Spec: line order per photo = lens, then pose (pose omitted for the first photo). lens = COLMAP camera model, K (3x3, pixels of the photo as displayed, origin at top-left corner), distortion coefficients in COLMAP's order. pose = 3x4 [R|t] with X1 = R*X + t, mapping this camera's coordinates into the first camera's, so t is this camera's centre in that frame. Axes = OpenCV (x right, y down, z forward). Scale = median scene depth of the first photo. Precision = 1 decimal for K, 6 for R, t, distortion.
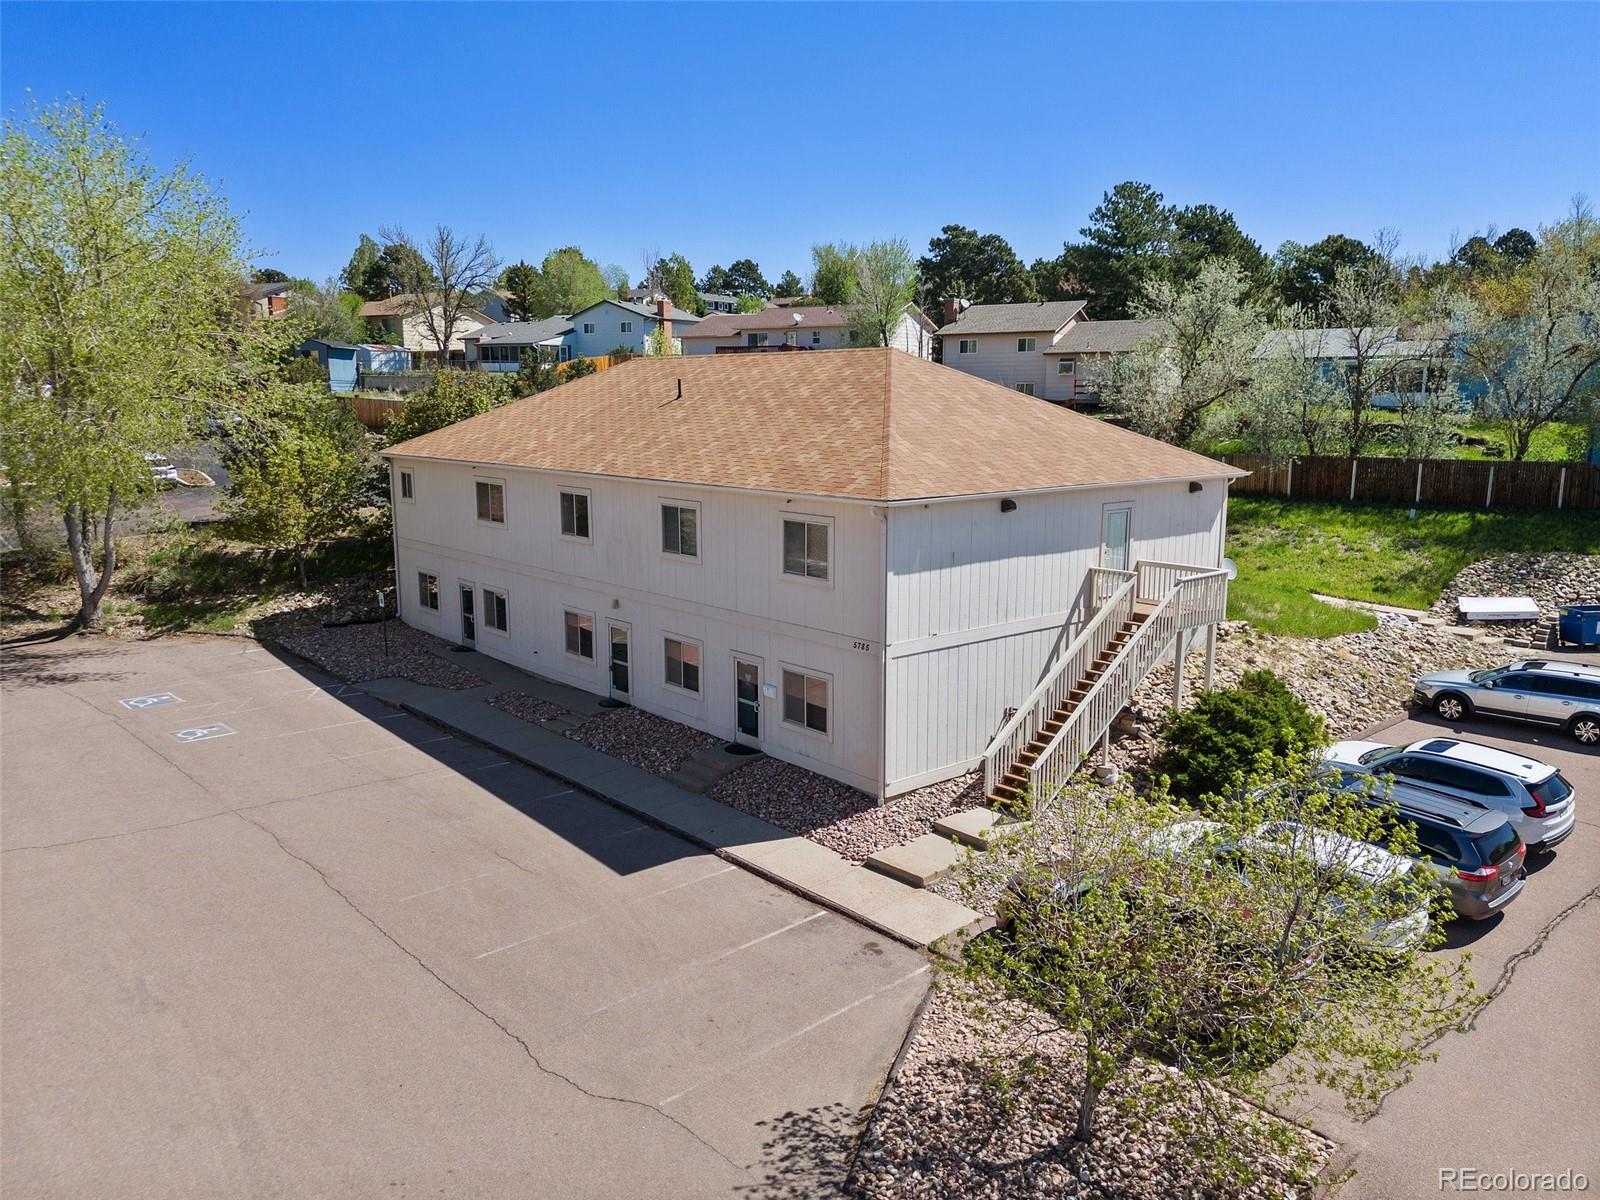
lens RADIAL K [[1201.0, 0, 800.0], [0, 1201.0, 600.0], [0, 0, 1]] dist [0.082168, -0.076661]
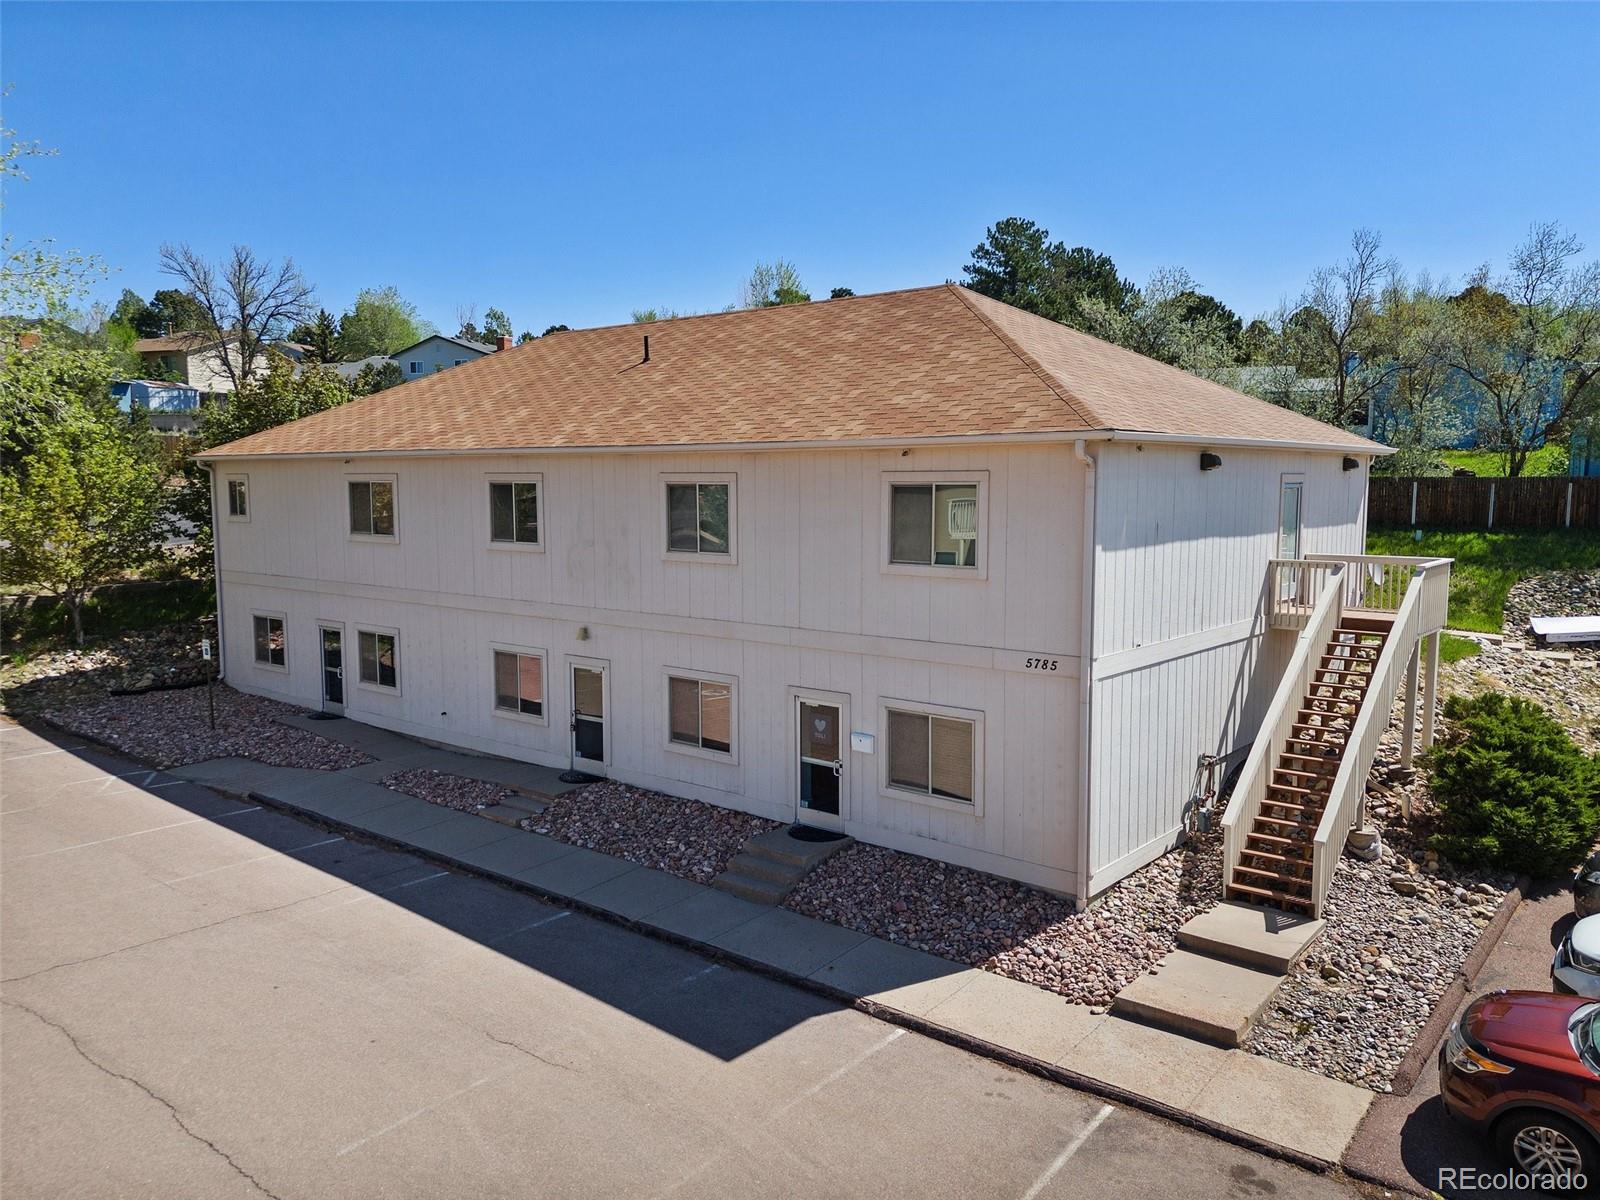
lens RADIAL K [[1193.7, 0, 800.0], [0, 1193.7, 600.0], [0, 0, 1]] dist [0.064728, -0.049215]
pose [[0.985405, -0.017828, 0.169290, -0.140406], [0.029453, 0.997358, -0.066408, 0.032063], [-0.167659, 0.070425, 0.983326, 0.280853]]
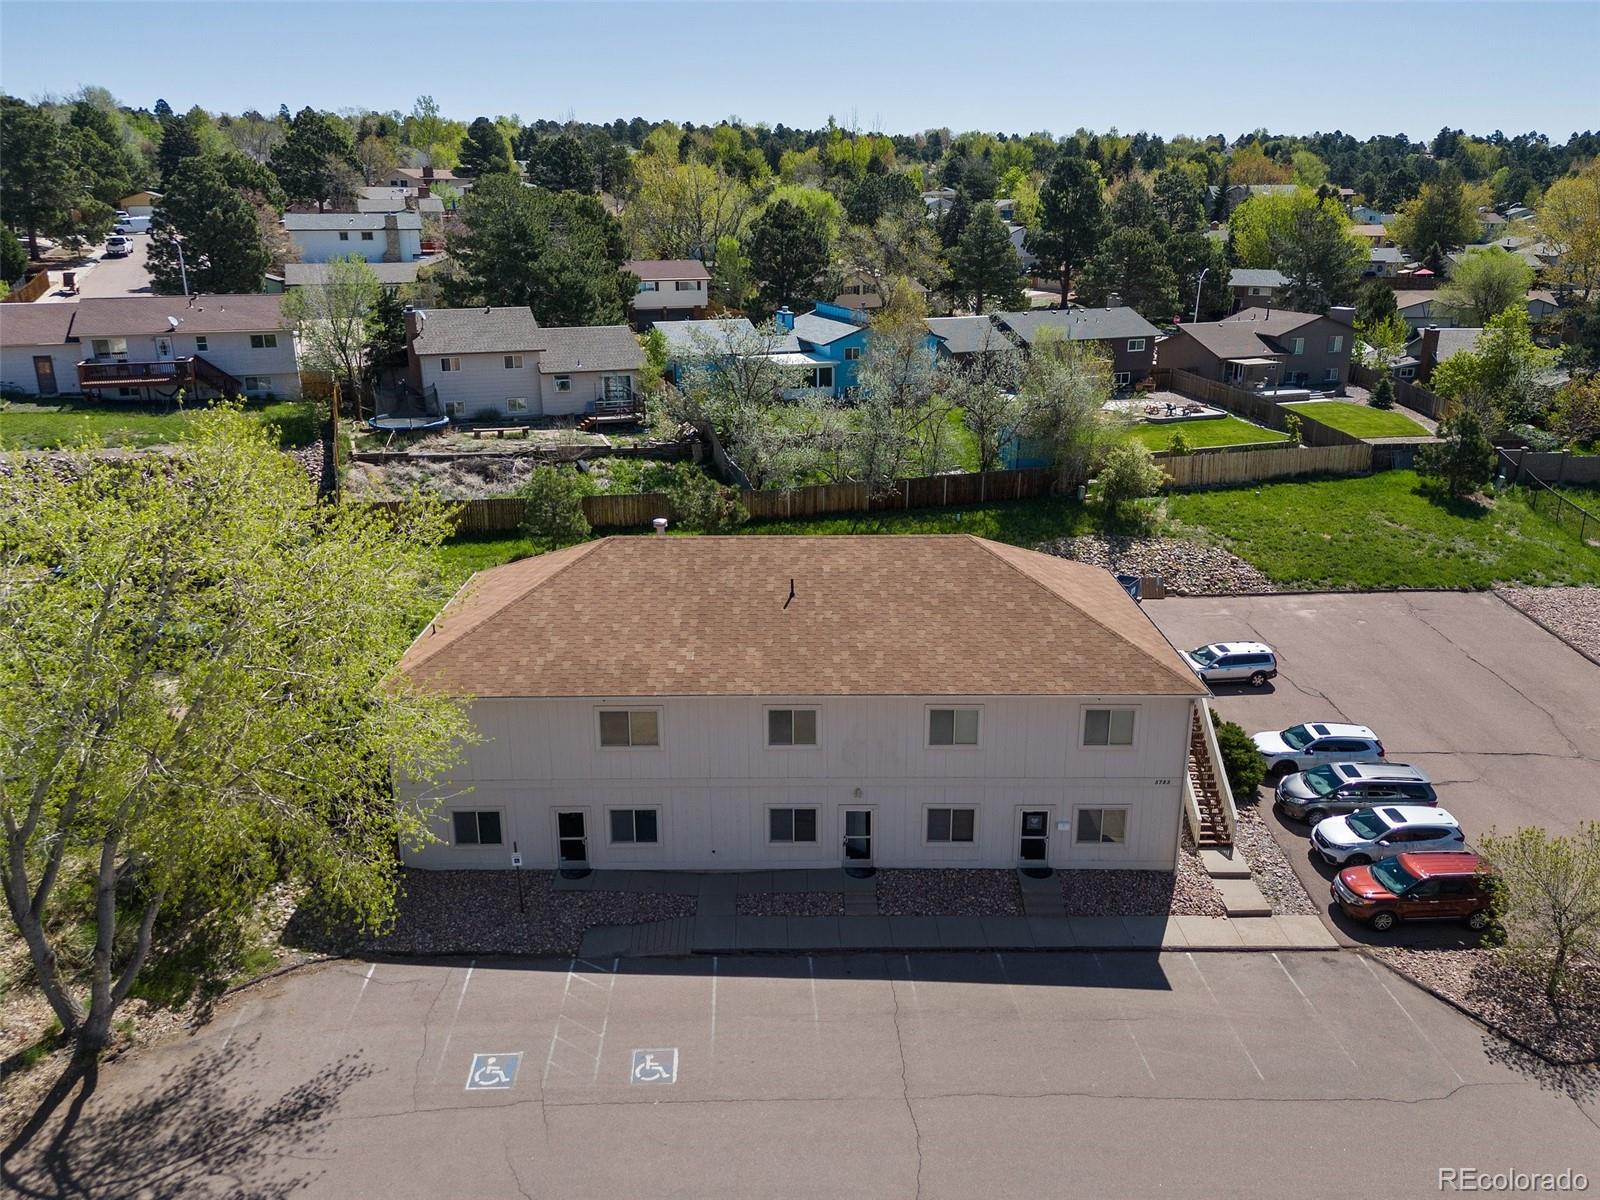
lens RADIAL K [[1232.3, 0, 806.2], [0, 1232.3, 592.4], [0, 0, 1]] dist [0.075117, -0.080652]
pose [[0.646995, -0.236618, 0.724852, -0.980187], [0.131252, 0.971003, 0.199817, -0.421072], [-0.751113, -0.034142, 0.659290, 0.232508]]
